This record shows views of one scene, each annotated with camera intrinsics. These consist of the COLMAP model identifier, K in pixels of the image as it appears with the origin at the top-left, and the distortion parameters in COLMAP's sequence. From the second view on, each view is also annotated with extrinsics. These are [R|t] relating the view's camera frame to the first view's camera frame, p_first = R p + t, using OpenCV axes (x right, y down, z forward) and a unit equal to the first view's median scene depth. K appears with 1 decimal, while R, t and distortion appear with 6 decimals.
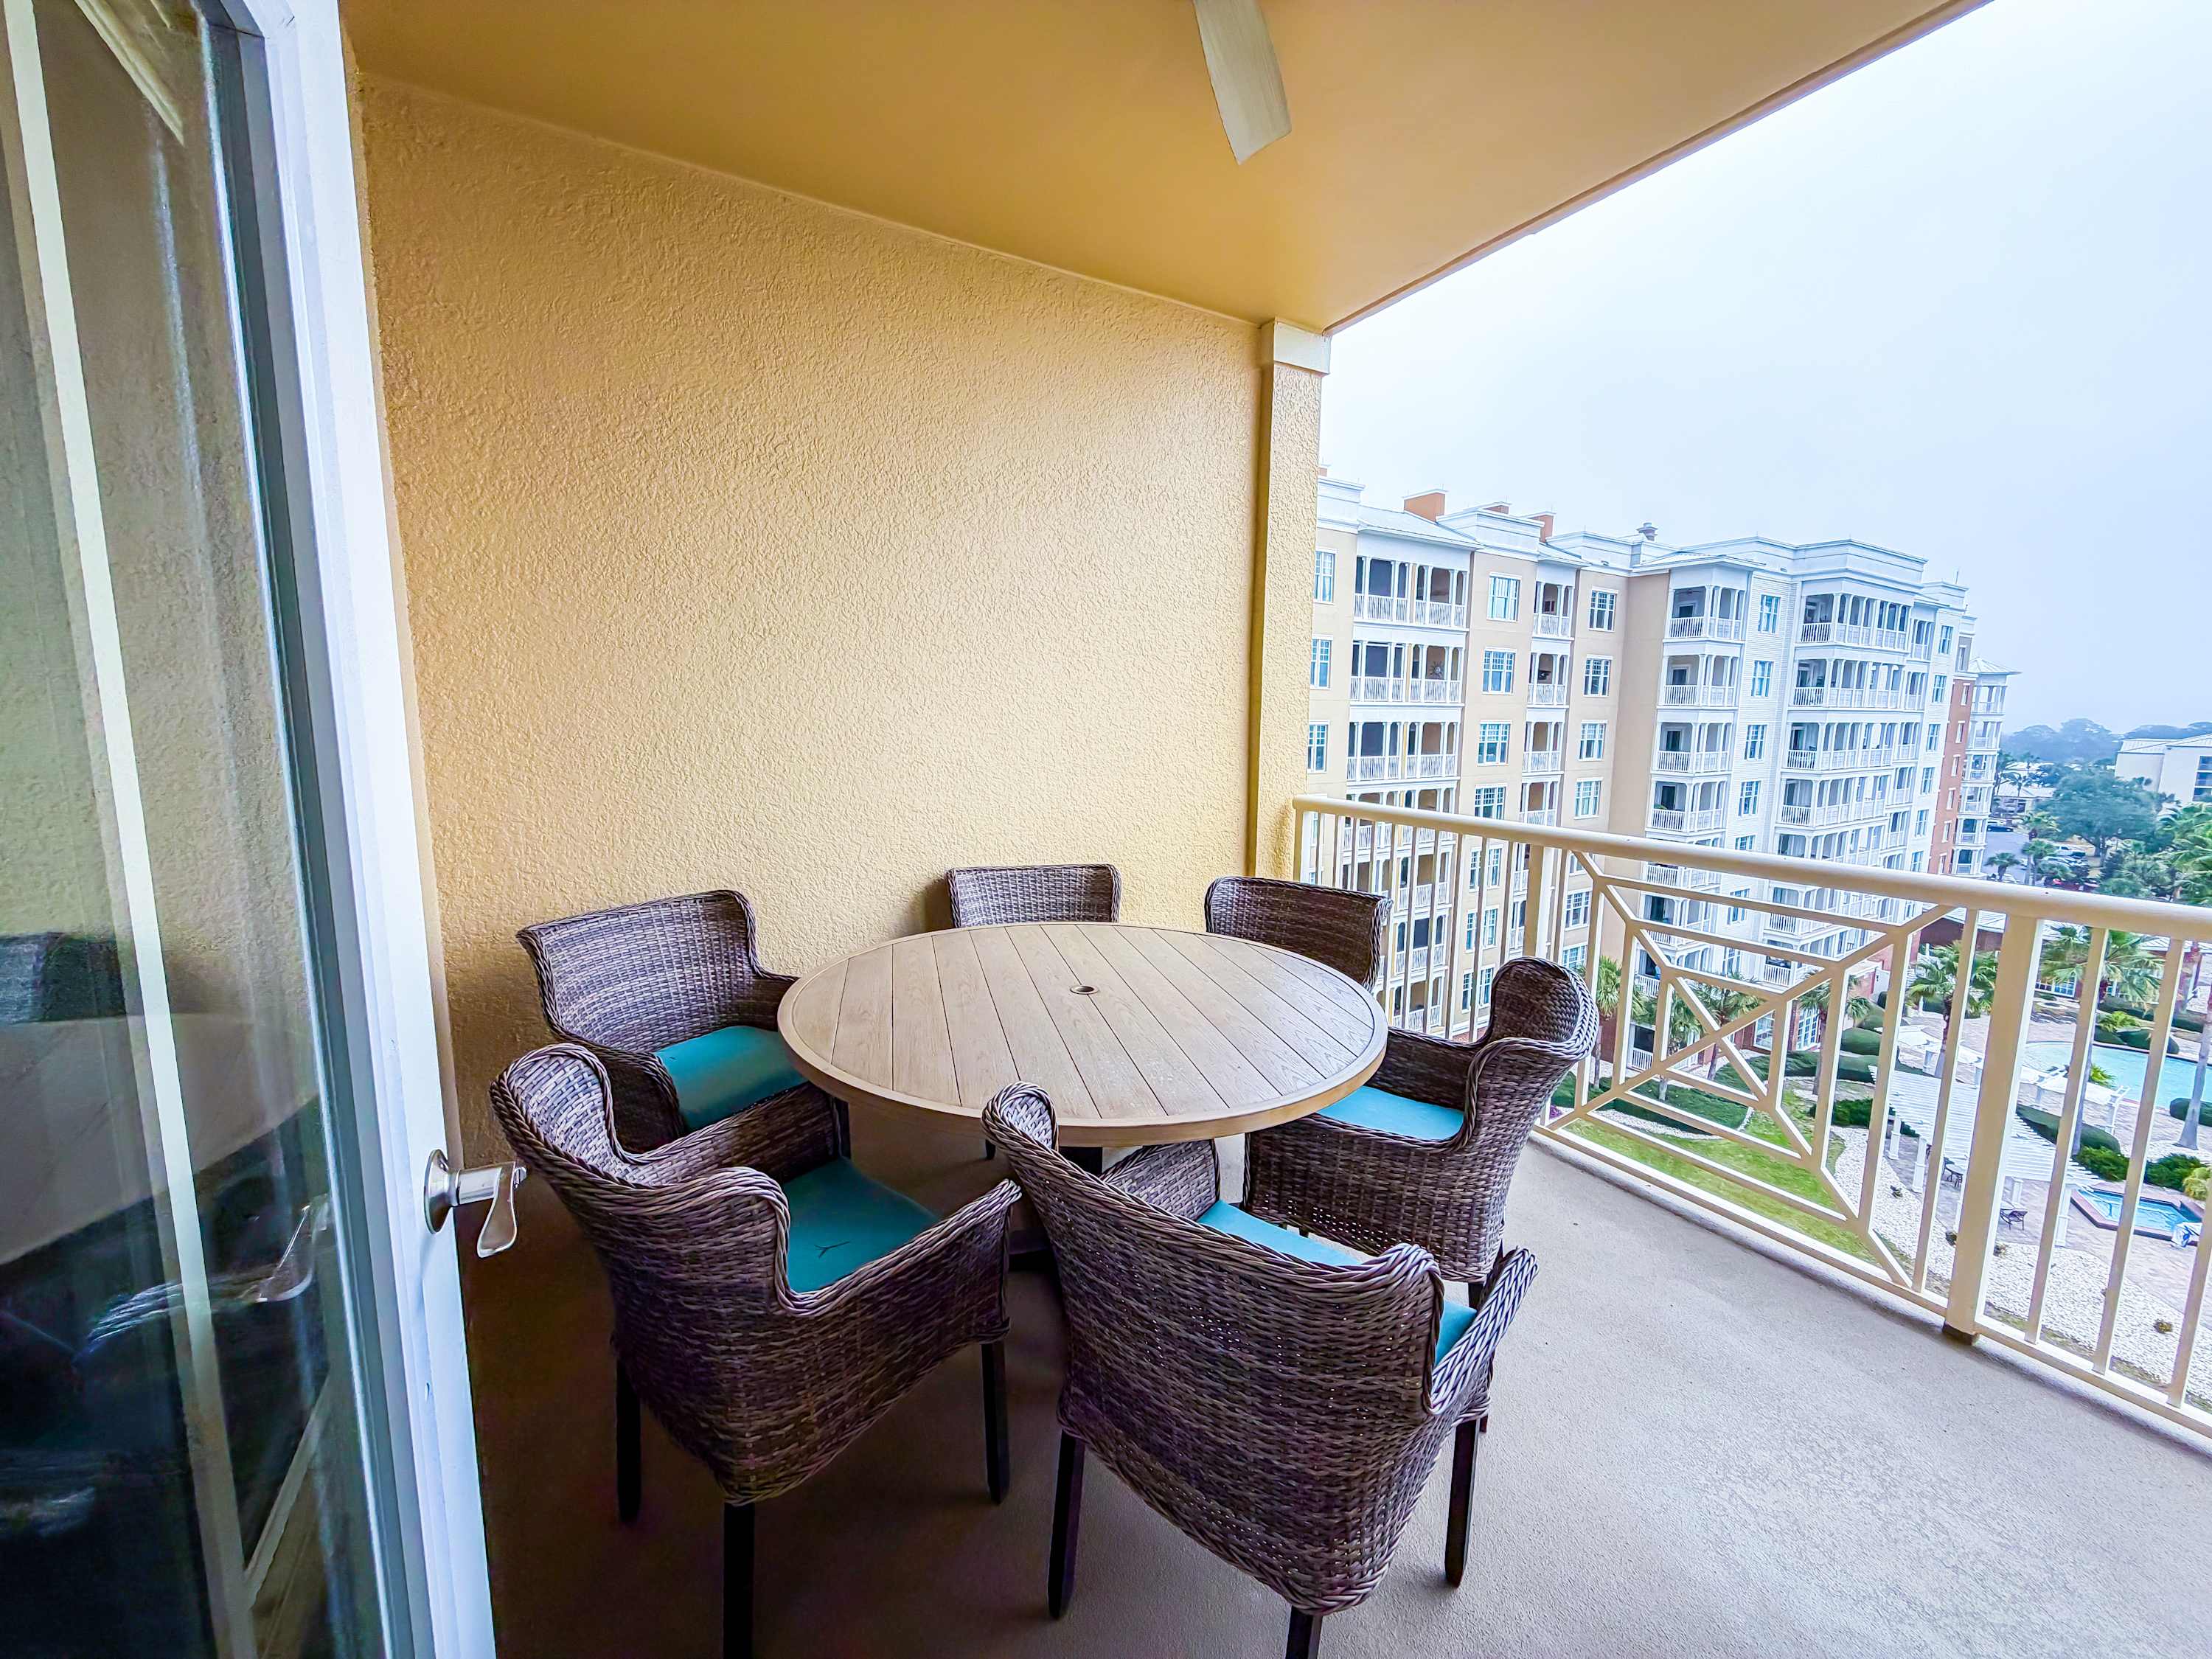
lens RADIAL K [[875.9, 0, 1101.7], [0, 875.9, 826.0], [0, 0, 1]] dist [-0.000911, 0.000137]
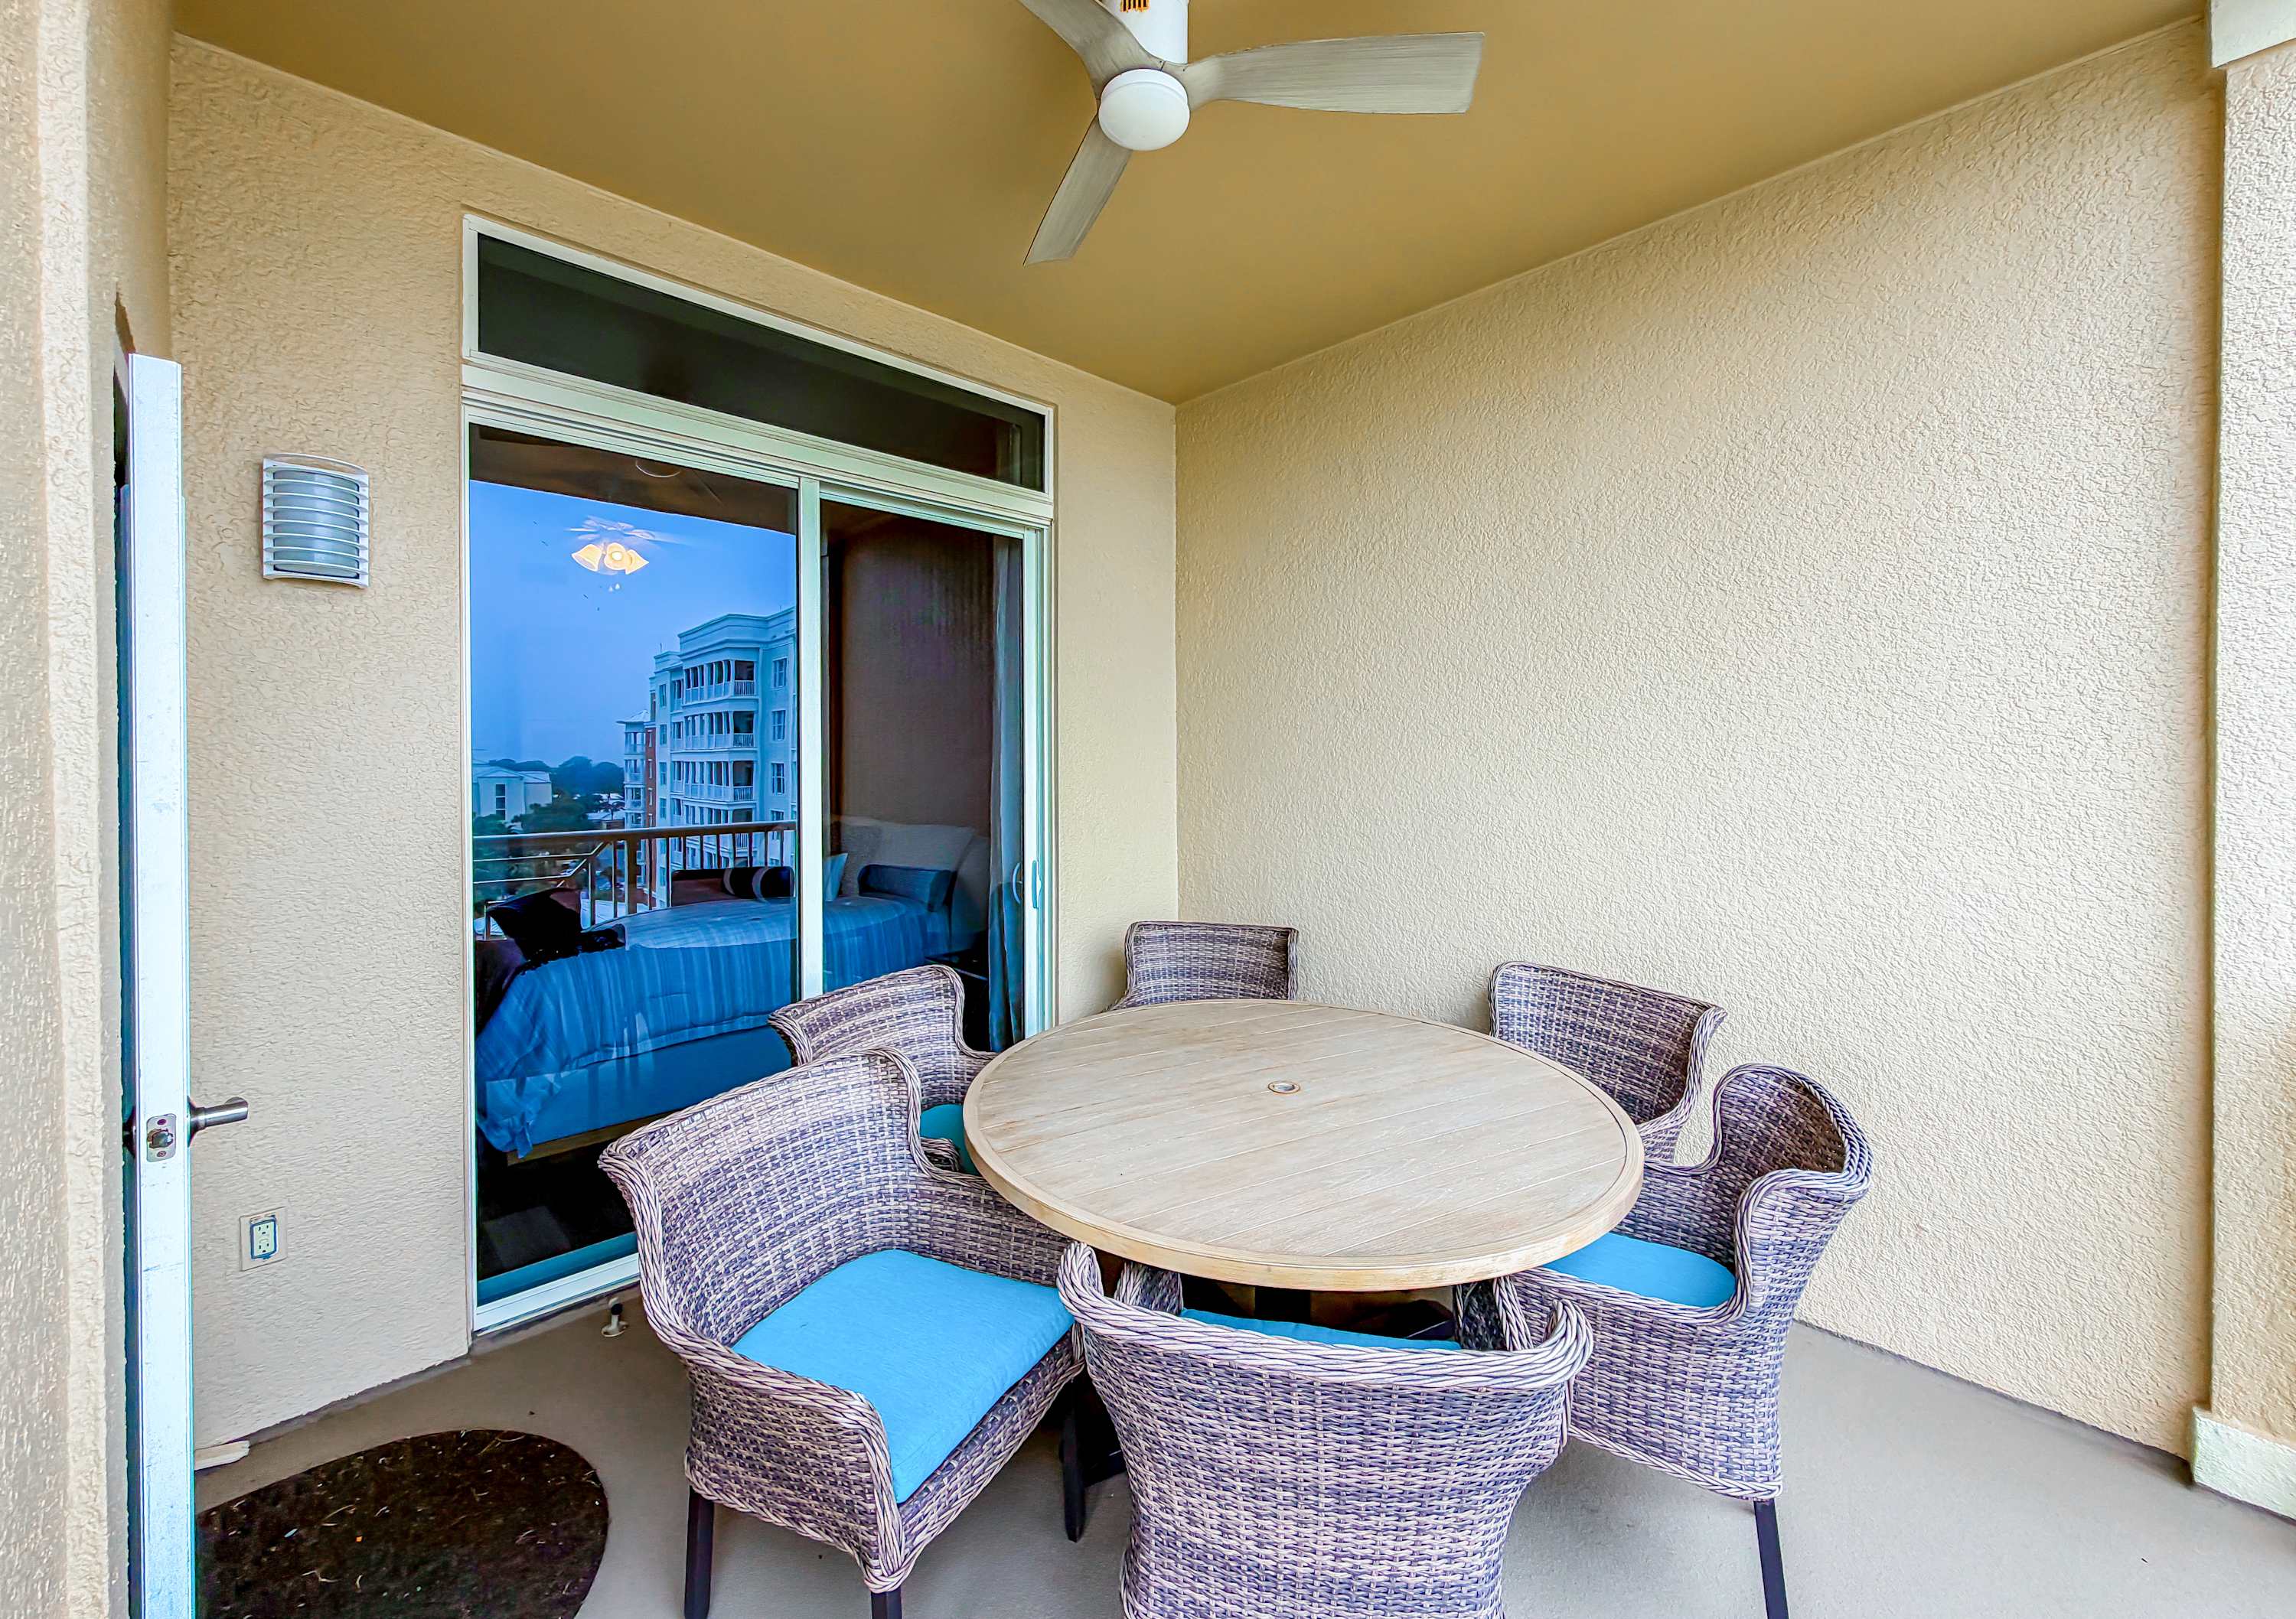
lens RADIAL K [[957.7, 0, 1142.9], [0, 957.7, 799.2], [0, 0, 1]] dist [0.003139, 0.000295]
pose [[0.246164, 0.017466, -0.969071, 0.682558], [-0.140932, 0.989856, -0.017959, -0.042136], [0.958927, 0.140993, 0.246129, 0.419718]]
